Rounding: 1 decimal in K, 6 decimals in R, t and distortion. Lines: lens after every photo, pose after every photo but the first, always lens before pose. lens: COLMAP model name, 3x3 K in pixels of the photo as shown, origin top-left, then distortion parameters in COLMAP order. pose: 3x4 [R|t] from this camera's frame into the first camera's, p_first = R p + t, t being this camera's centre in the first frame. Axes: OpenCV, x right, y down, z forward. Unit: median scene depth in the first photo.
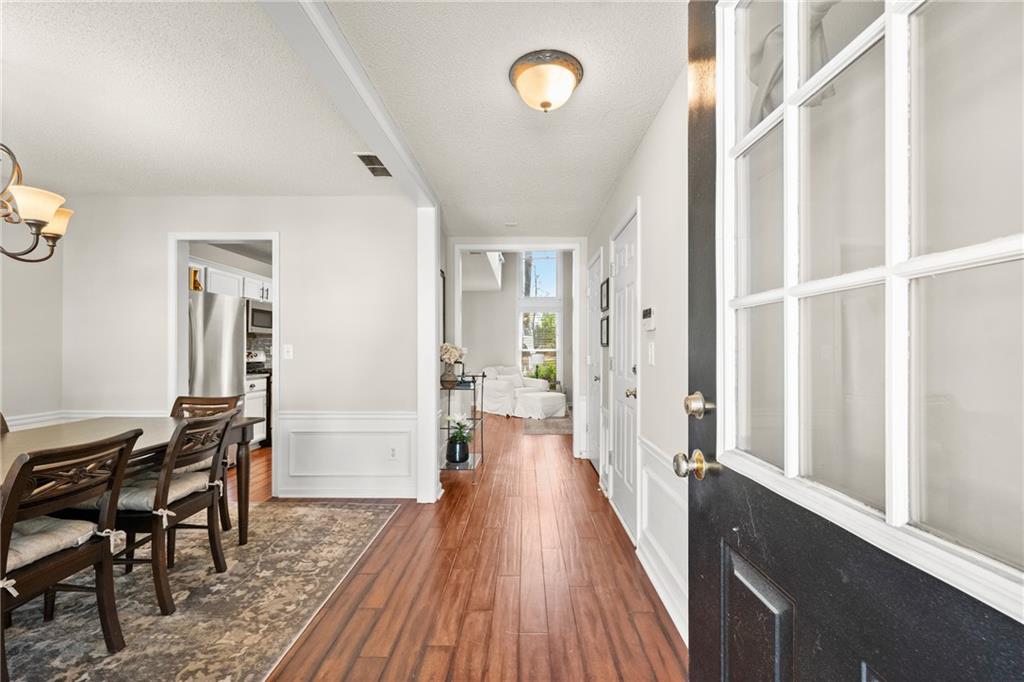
lens RADIAL K [[429.6, 0, 521.4], [0, 429.6, 347.8], [0, 0, 1]] dist [0.005681, -0.000181]
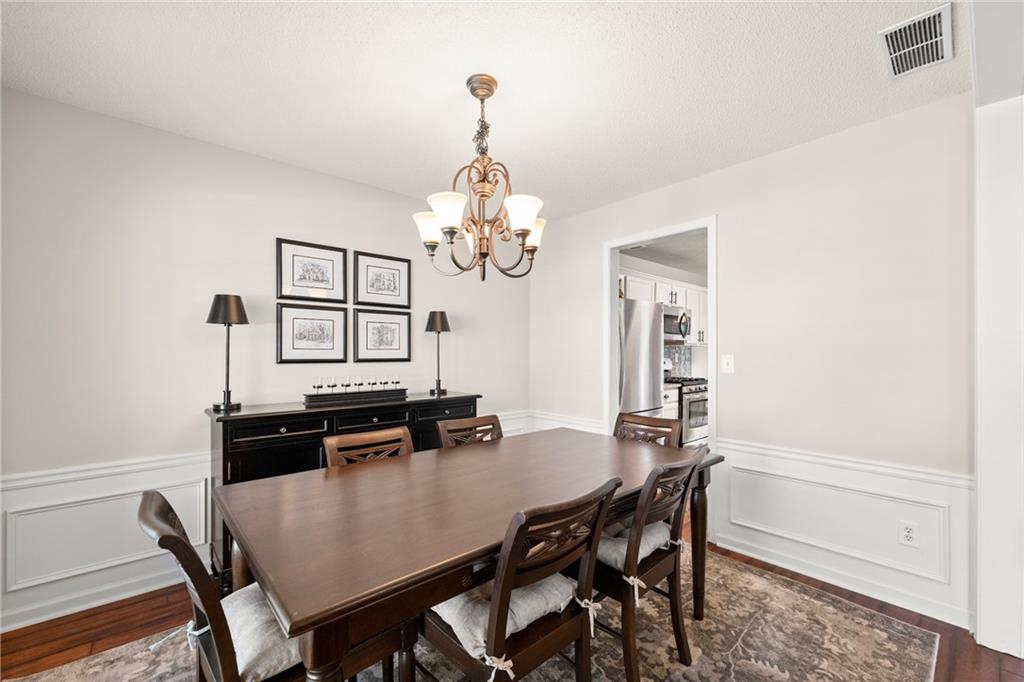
lens RADIAL K [[429.6, 0, 512.3], [0, 429.6, 347.7], [0, 0, 1]] dist [0.005681, -0.000181]
pose [[0.668845, -0.006700, -0.743372, -0.295405], [-0.000329, 0.999957, -0.009308, -0.017627], [0.743402, 0.006470, 0.668814, 0.239200]]
